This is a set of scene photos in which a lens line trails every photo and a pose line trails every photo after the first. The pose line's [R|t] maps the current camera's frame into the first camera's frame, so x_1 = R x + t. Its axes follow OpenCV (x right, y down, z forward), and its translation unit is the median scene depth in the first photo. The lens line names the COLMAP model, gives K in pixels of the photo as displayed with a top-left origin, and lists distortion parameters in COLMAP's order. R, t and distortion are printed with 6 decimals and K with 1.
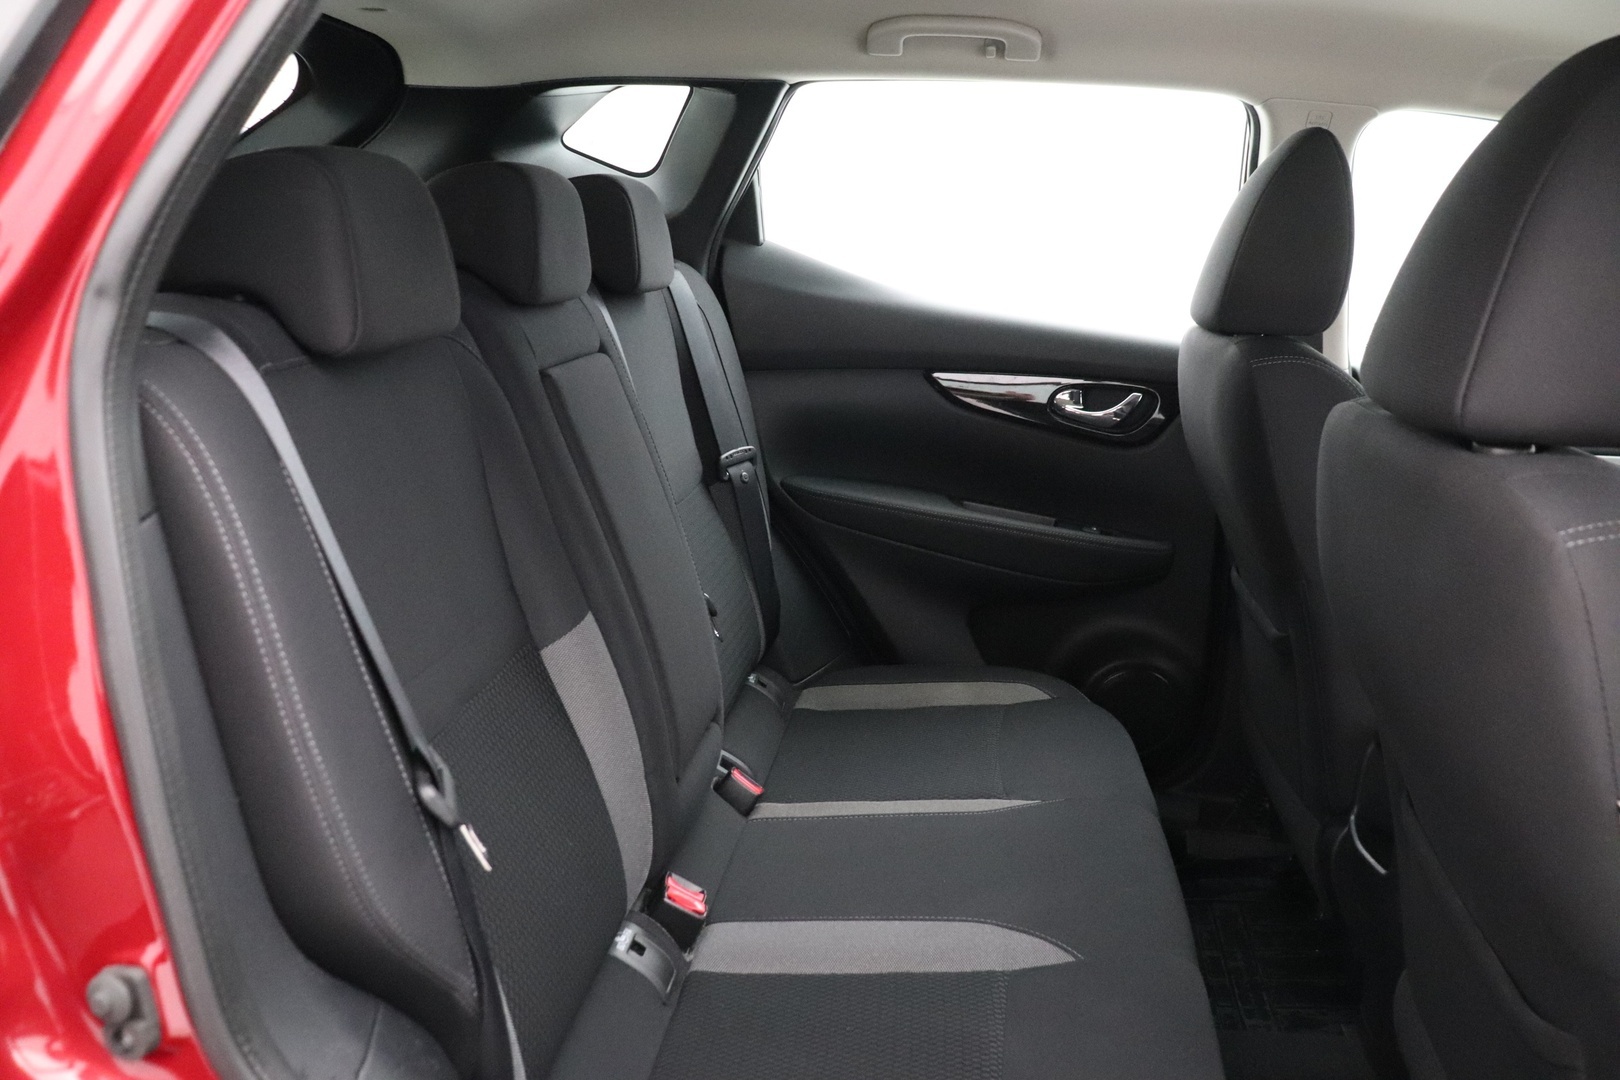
lens RADIAL K [[1321.0, 0, 810.0], [0, 1321.0, 540.0], [0, 0, 1]] dist [-0.183875, 0.116885]
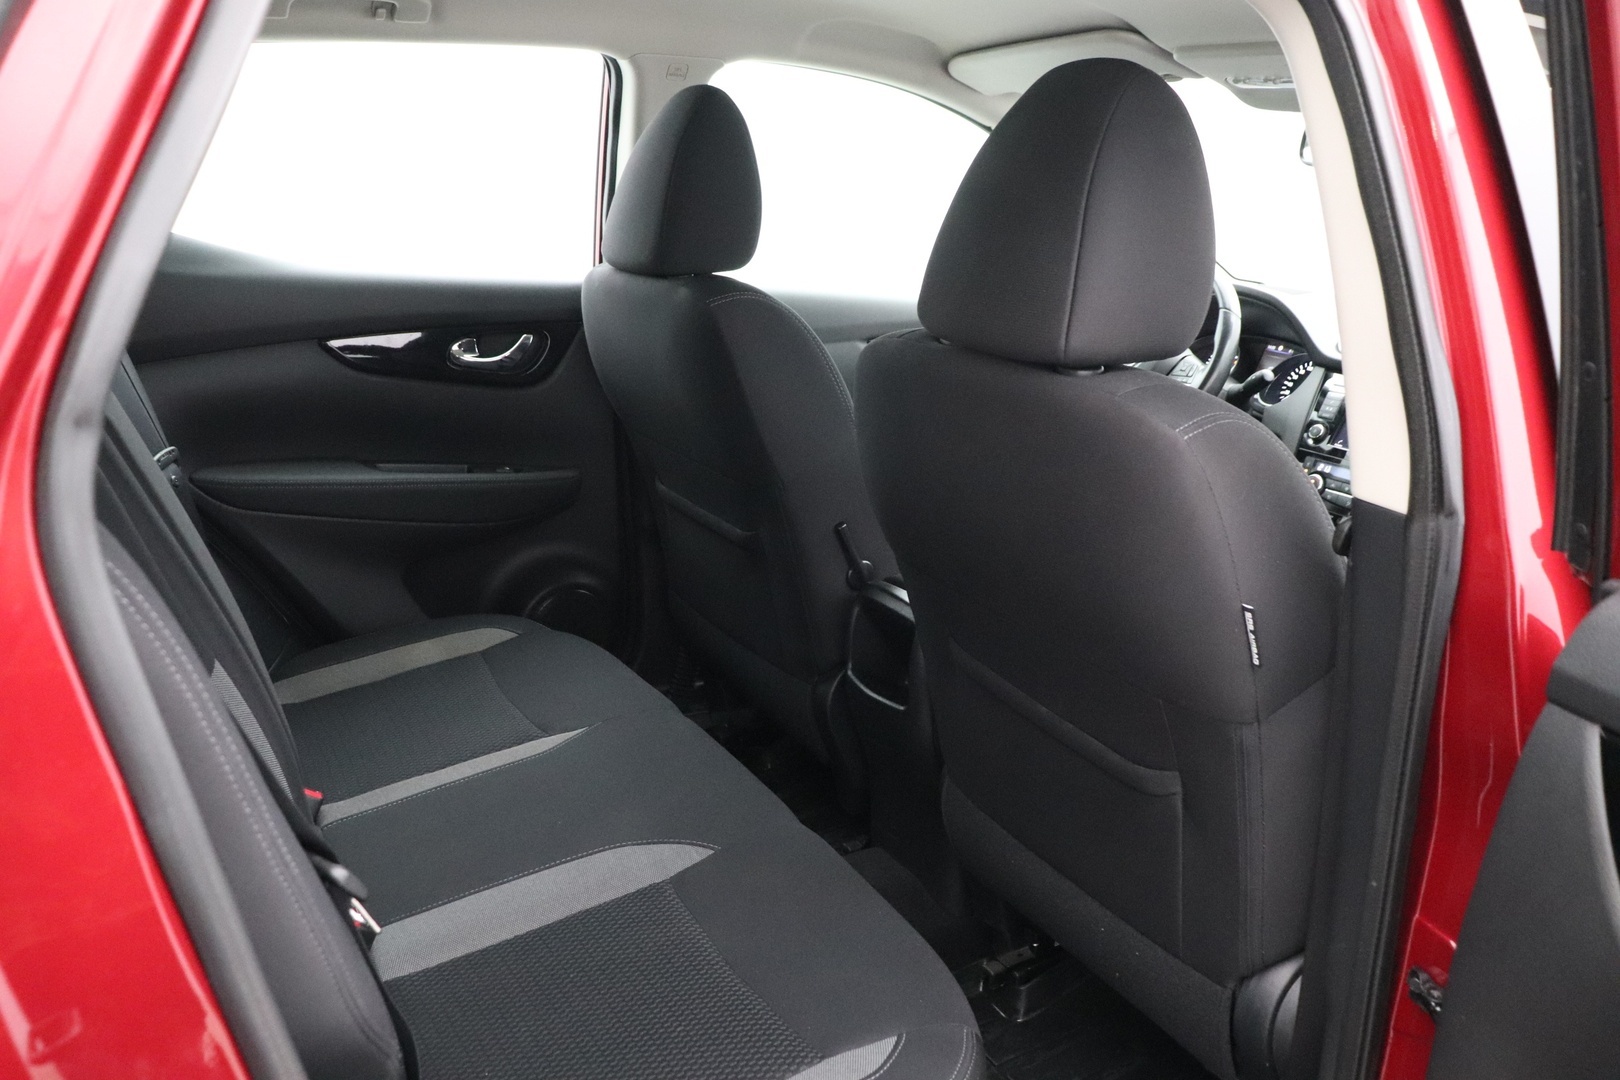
lens RADIAL K [[1321.0, 0, 810.0], [0, 1321.0, 540.0], [0, 0, 1]] dist [-0.183875, 0.116885]
pose [[0.795864, -0.198274, 0.572091, -0.217371], [0.156528, 0.980118, 0.121932, -0.046012], [-0.584893, -0.007493, 0.811076, 0.012525]]
